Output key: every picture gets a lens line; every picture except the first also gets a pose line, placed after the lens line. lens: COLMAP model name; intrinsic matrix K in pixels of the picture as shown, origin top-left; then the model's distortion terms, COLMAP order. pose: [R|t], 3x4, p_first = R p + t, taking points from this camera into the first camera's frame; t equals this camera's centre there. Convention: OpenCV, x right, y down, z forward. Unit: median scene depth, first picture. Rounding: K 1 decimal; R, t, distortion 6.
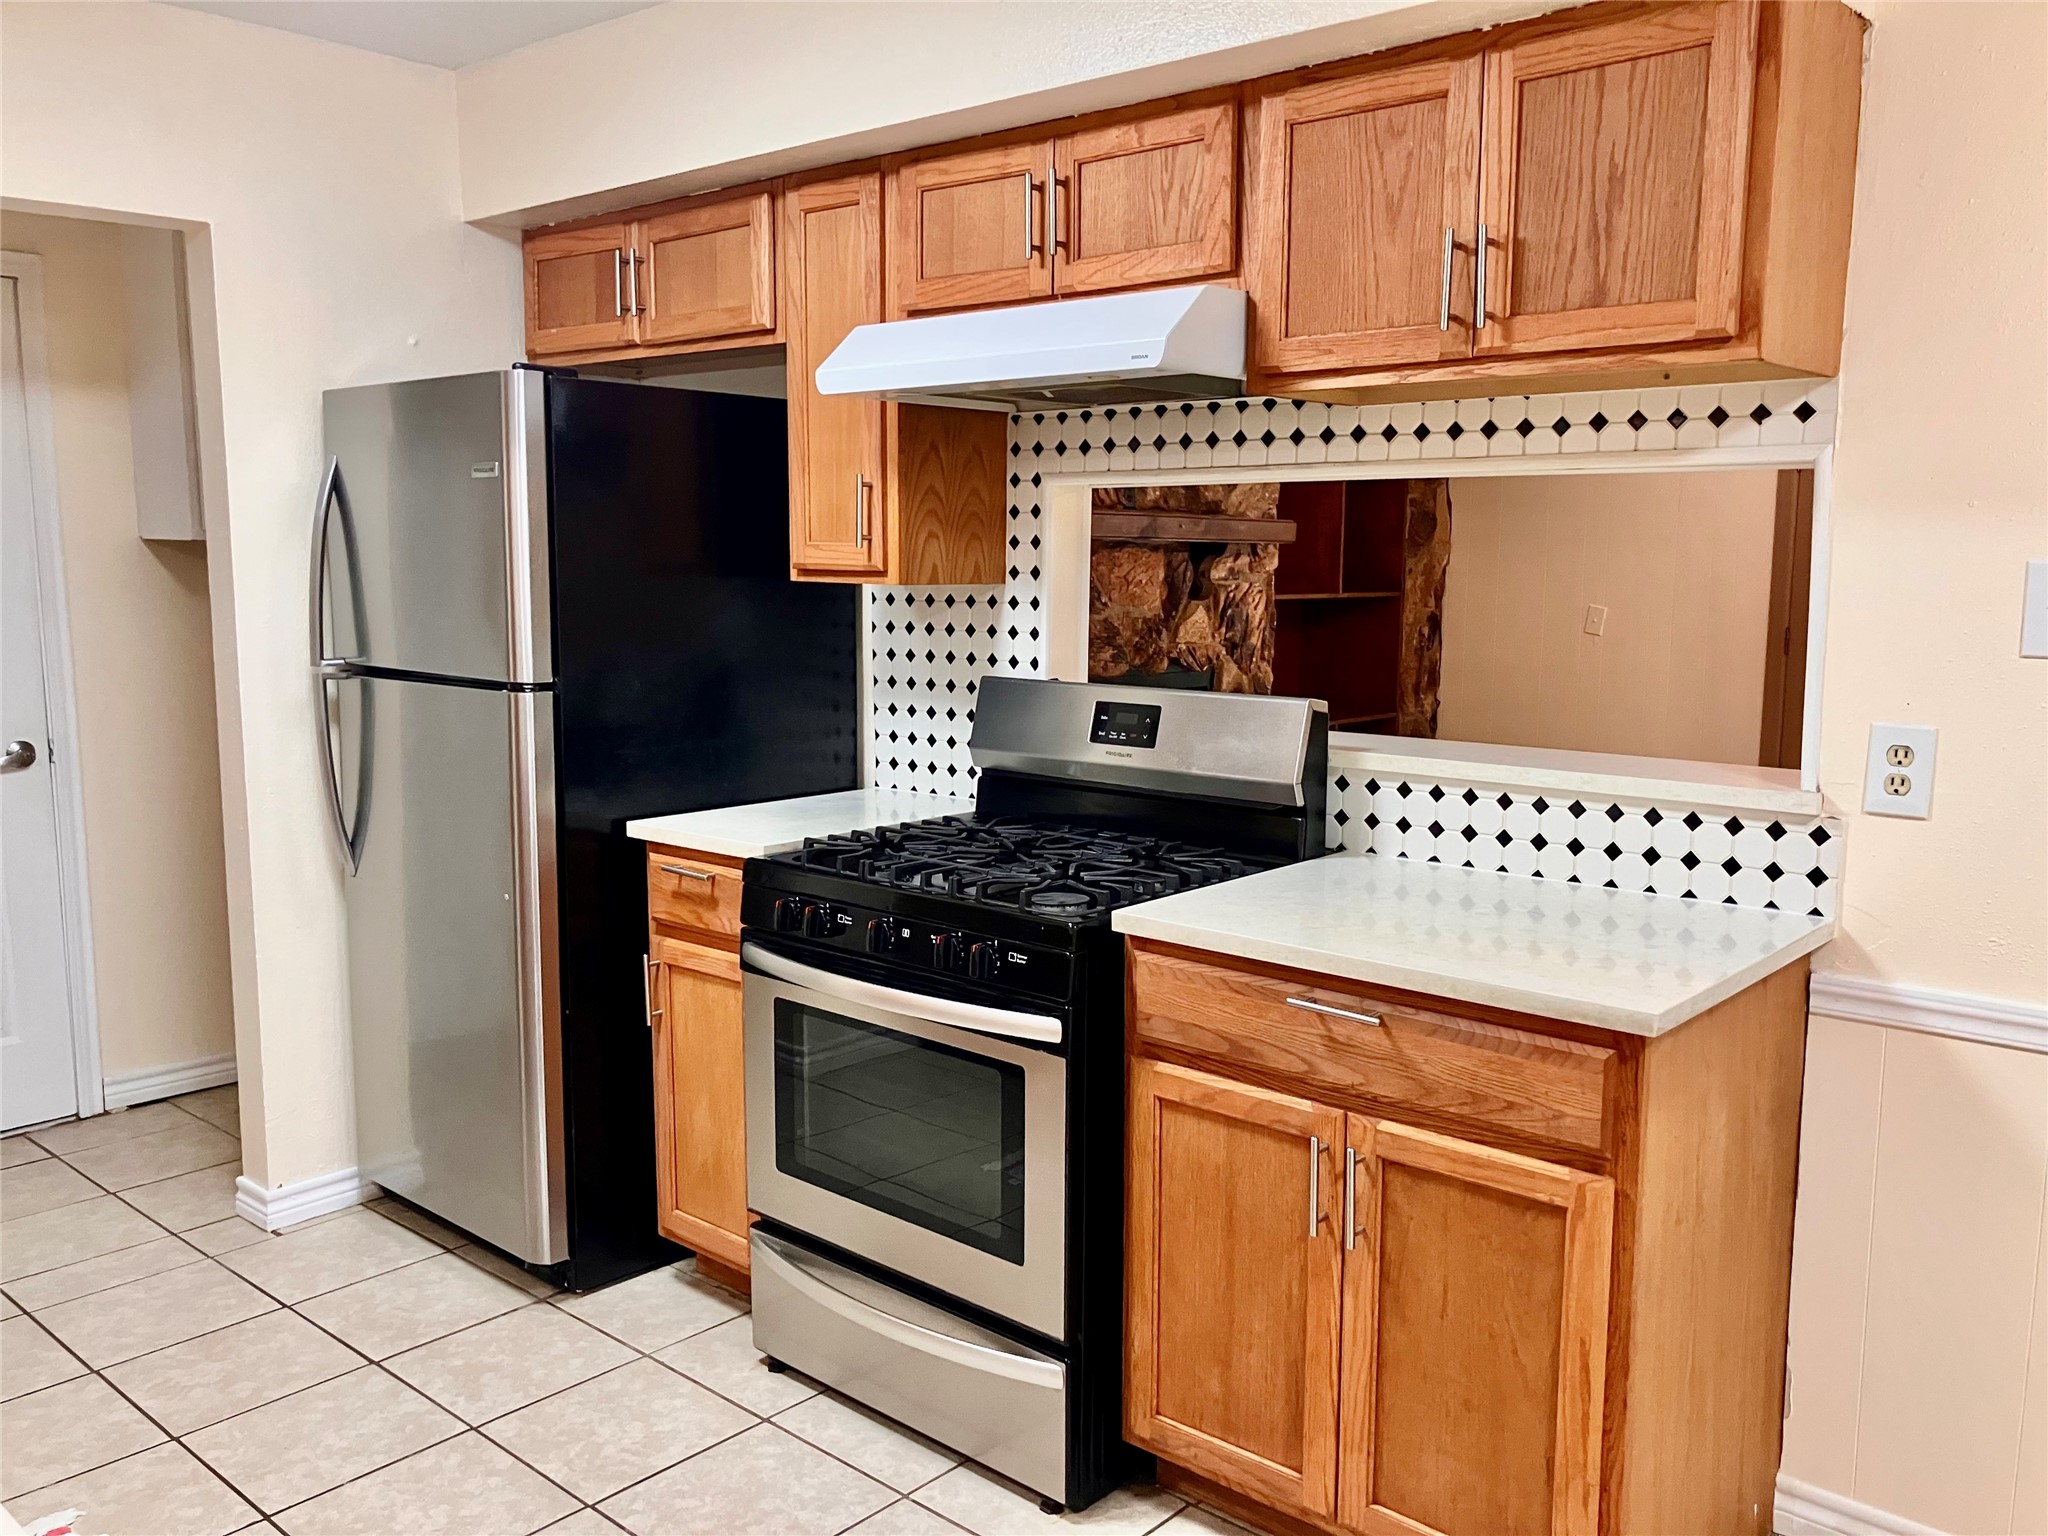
lens RADIAL K [[1688.4, 0, 1019.7], [0, 1688.4, 786.2], [0, 0, 1]] dist [0.047596, -0.079291]
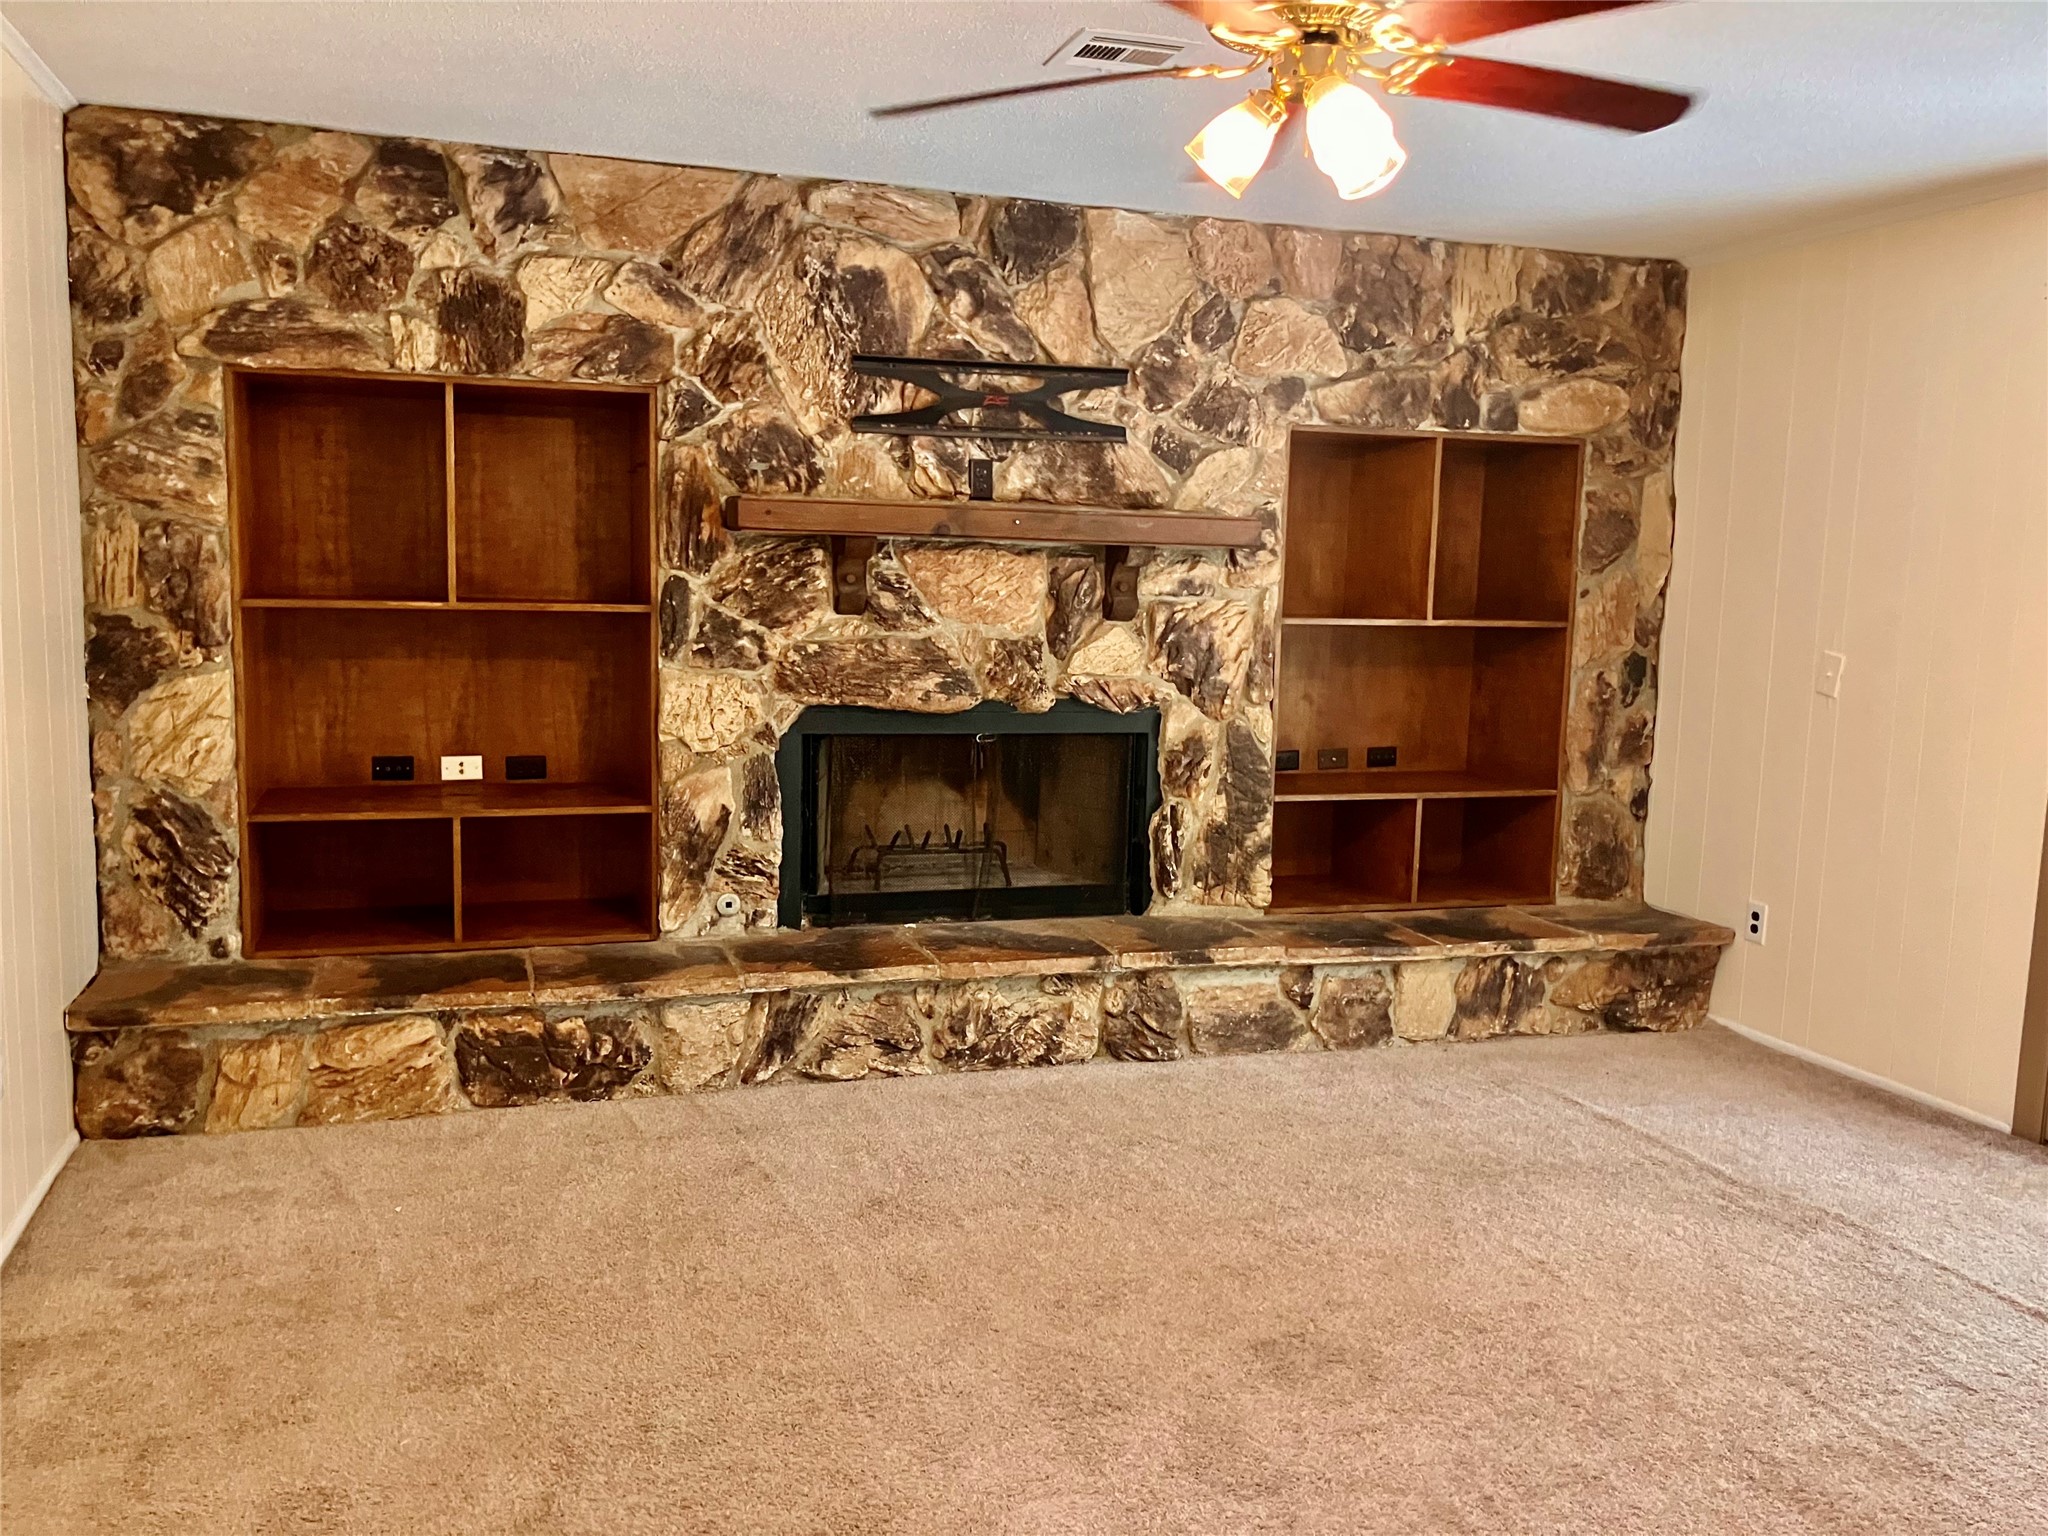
lens RADIAL K [[1688.4, 0, 1030.4], [0, 1688.4, 766.3], [0, 0, 1]] dist [0.047596, -0.079291]
pose [[0.875395, 0.084045, -0.476046, 0.869871], [-0.089373, 0.995932, 0.011484, -0.096784], [0.475075, 0.032492, 0.879345, 0.607967]]
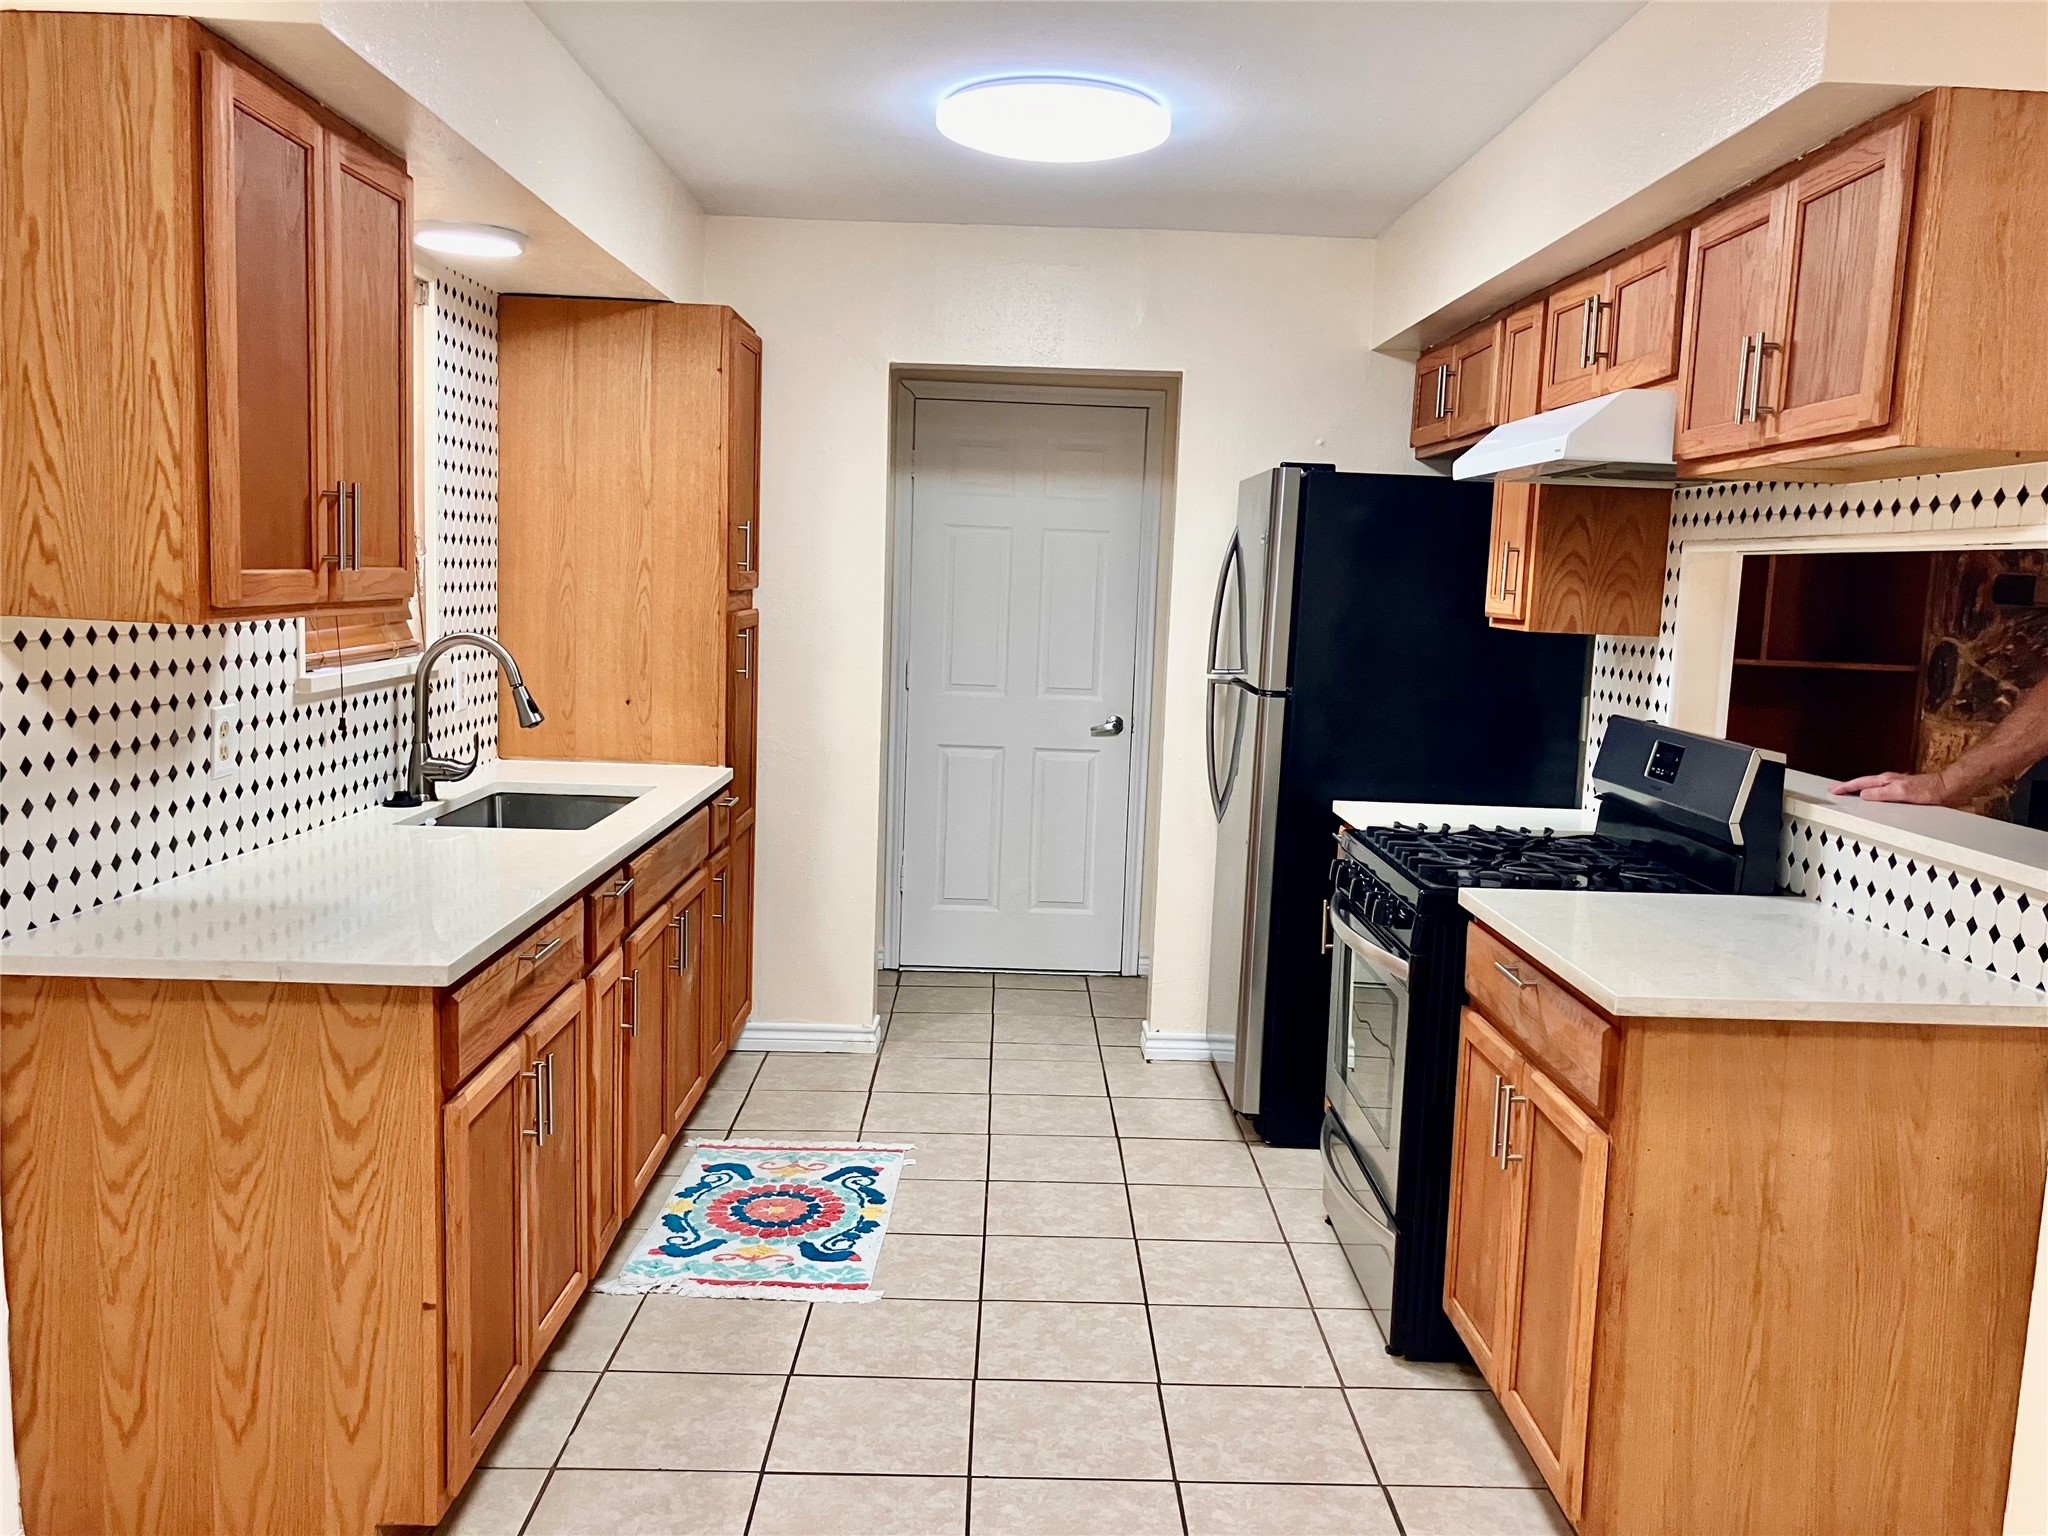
lens RADIAL K [[1688.4, 0, 1033.6], [0, 1688.4, 778.0], [0, 0, 1]] dist [0.047596, -0.079291]
pose [[0.675698, 0.108862, -0.729096, 0.553926], [-0.136136, 0.990452, 0.021720, 0.006423], [0.724499, 0.084580, 0.684067, -0.078586]]
